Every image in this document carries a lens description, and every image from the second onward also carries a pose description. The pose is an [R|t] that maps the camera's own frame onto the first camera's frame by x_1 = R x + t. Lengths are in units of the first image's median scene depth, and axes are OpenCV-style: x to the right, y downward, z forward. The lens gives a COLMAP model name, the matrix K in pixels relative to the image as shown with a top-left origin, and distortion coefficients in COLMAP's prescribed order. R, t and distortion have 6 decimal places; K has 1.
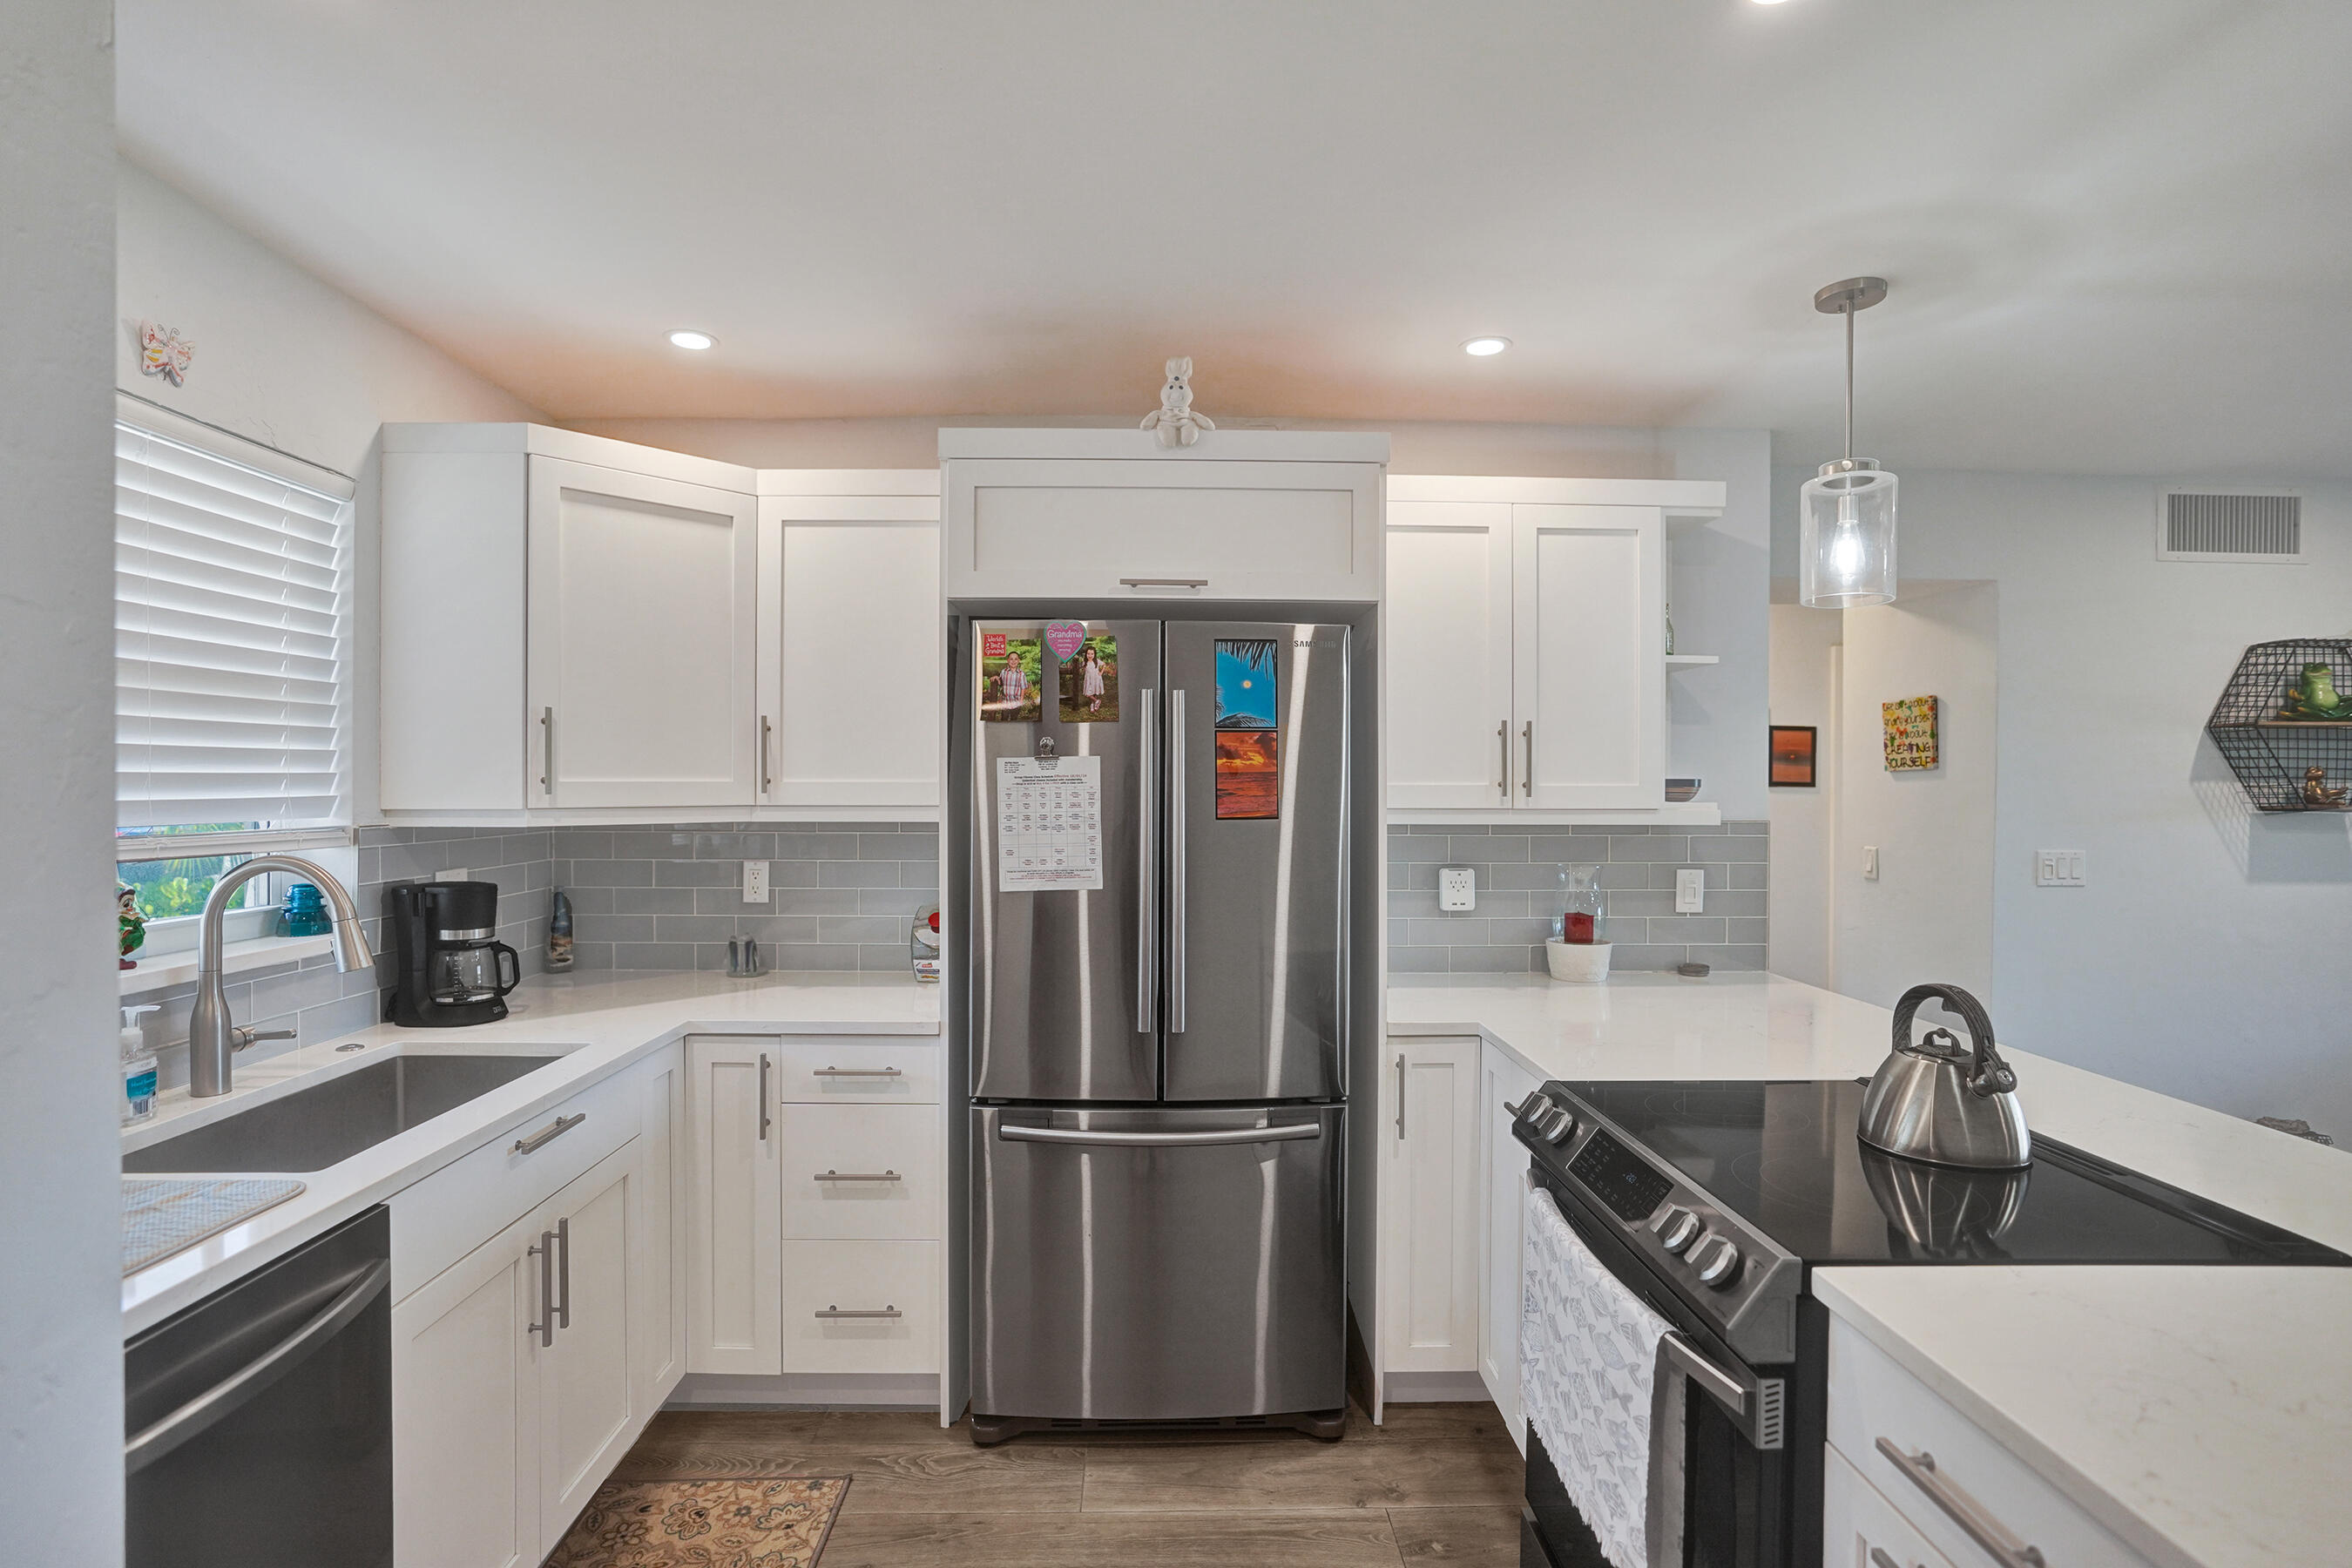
lens RADIAL K [[1121.5, 0, 1188.4], [0, 1121.5, 790.3], [0, 0, 1]] dist [-0.033985, -0.000062]
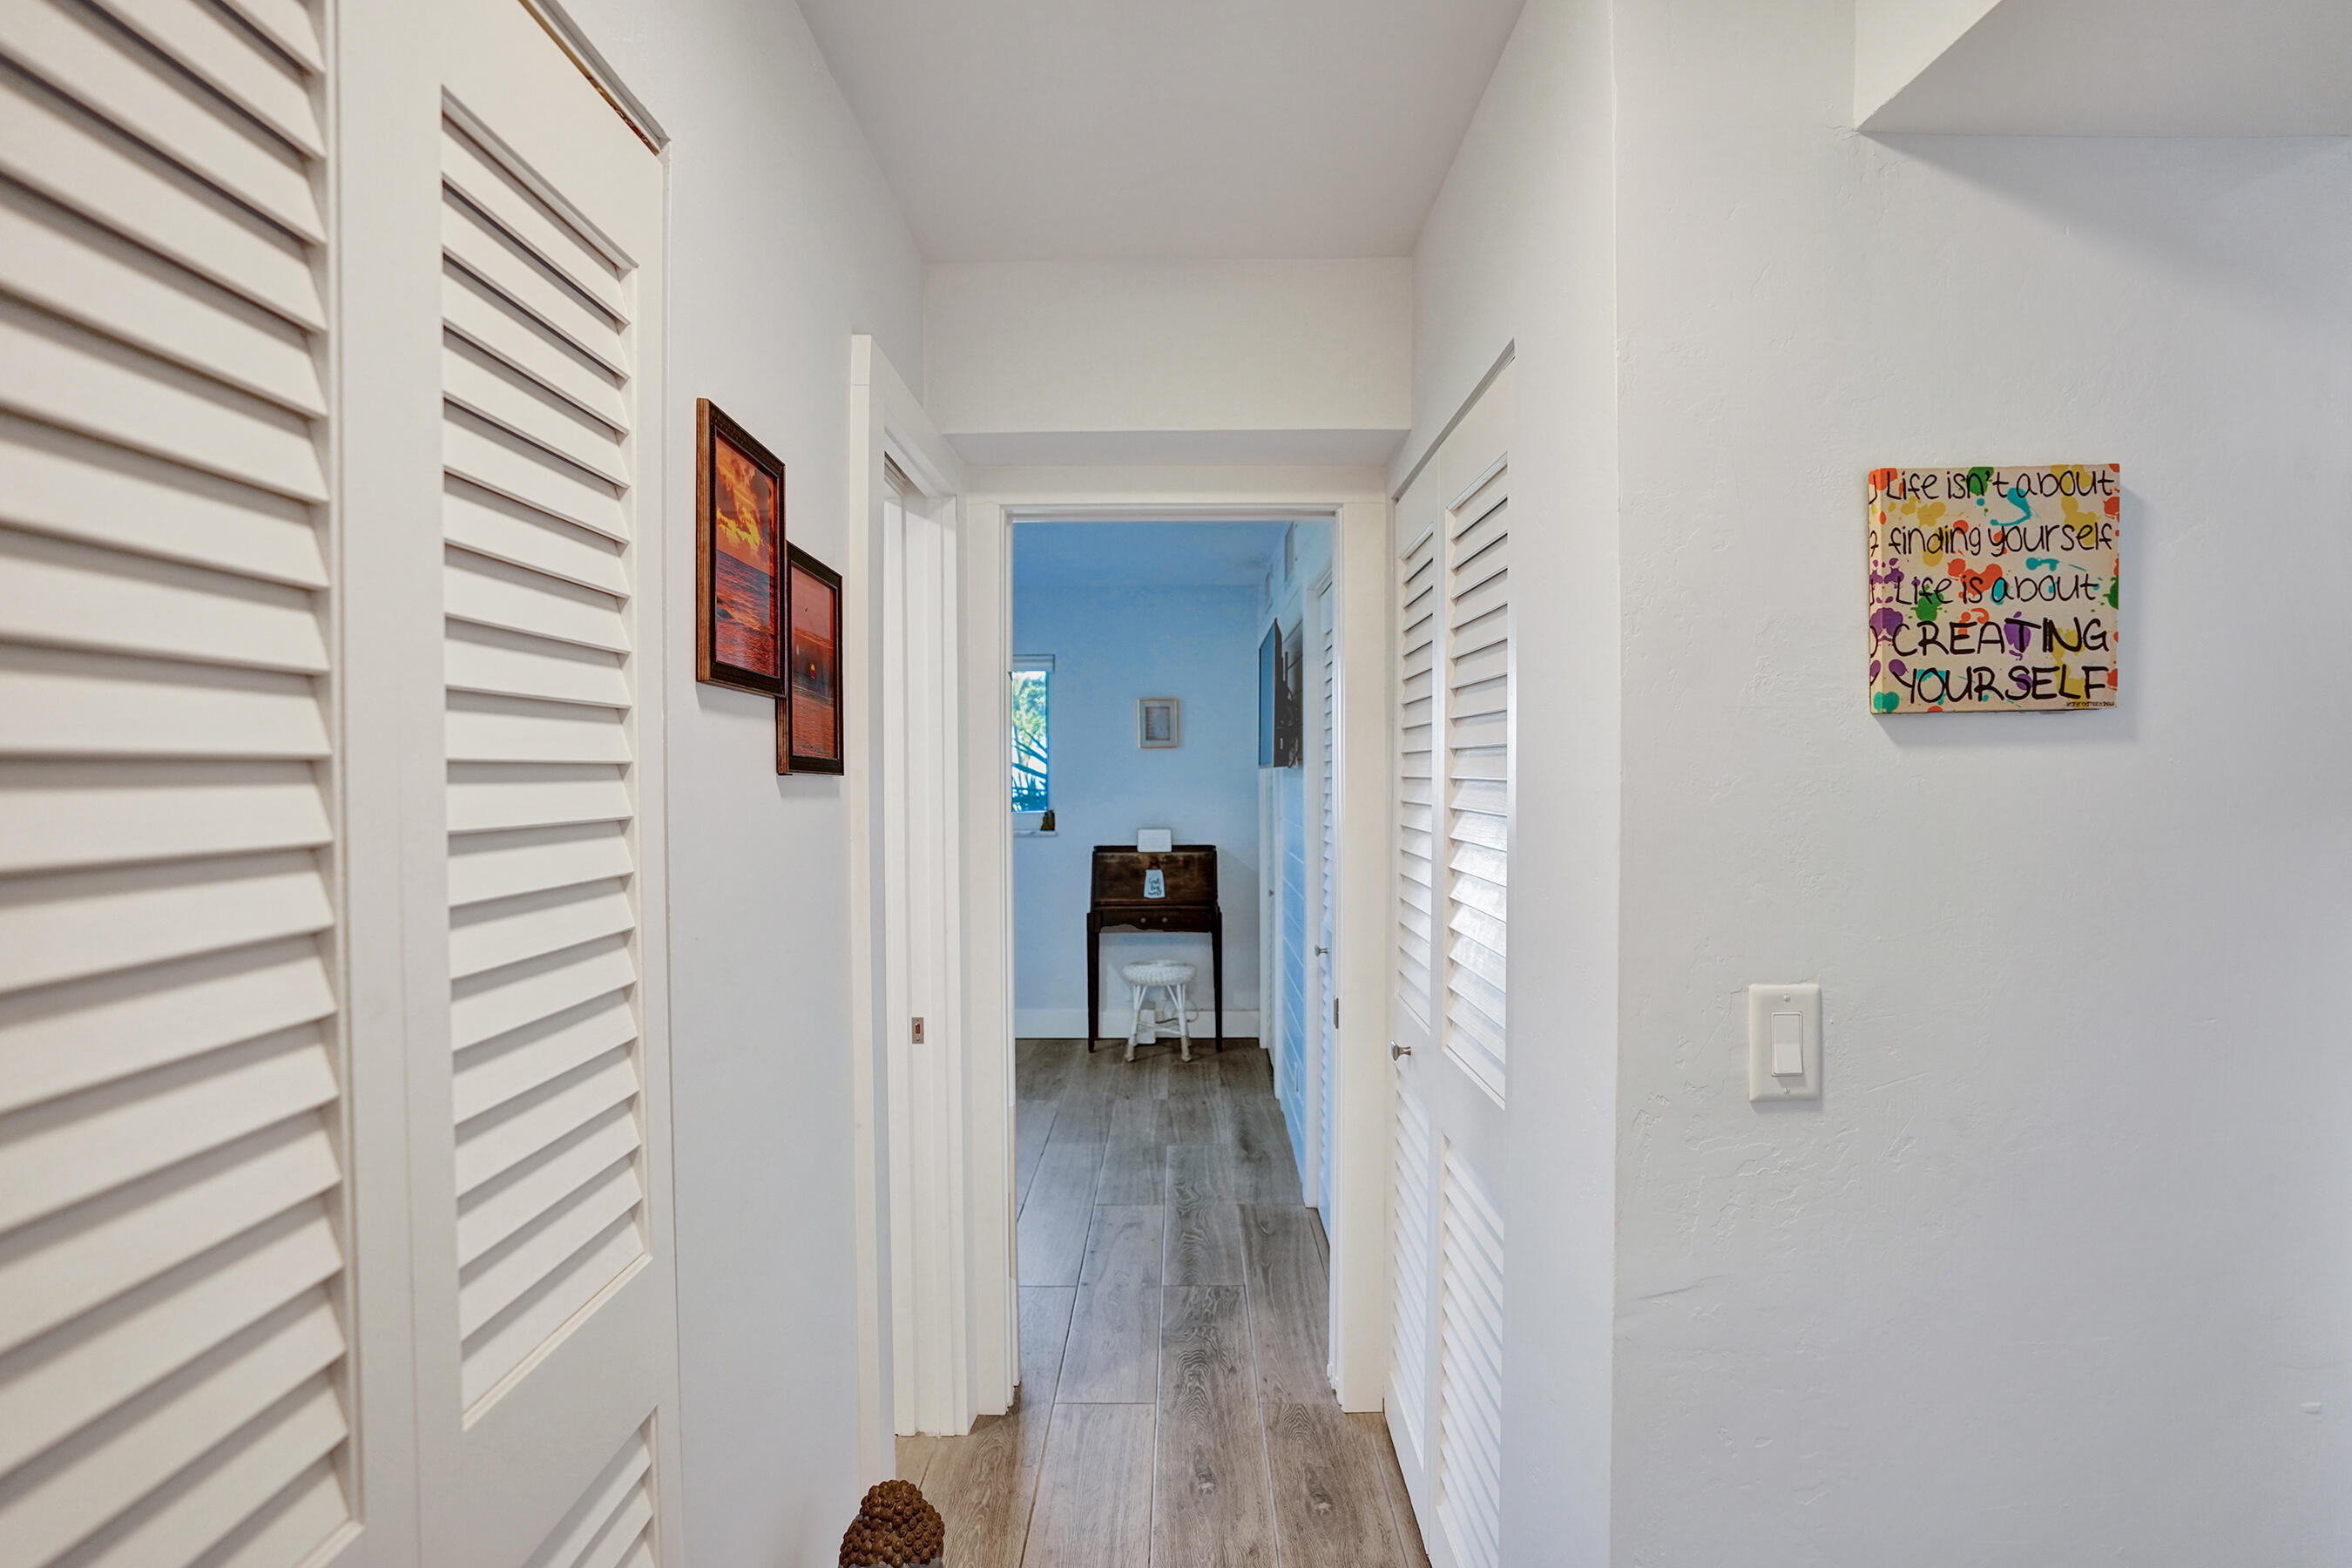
lens RADIAL K [[1121.5, 0, 1173.5], [0, 1121.5, 785.9], [0, 0, 1]] dist [-0.033985, -0.000062]
pose [[0.035232, -0.013156, 0.999293, 0.351698], [0.011965, 0.999847, 0.012742, -0.004842], [-0.999308, 0.011508, 0.035384, 1.199916]]
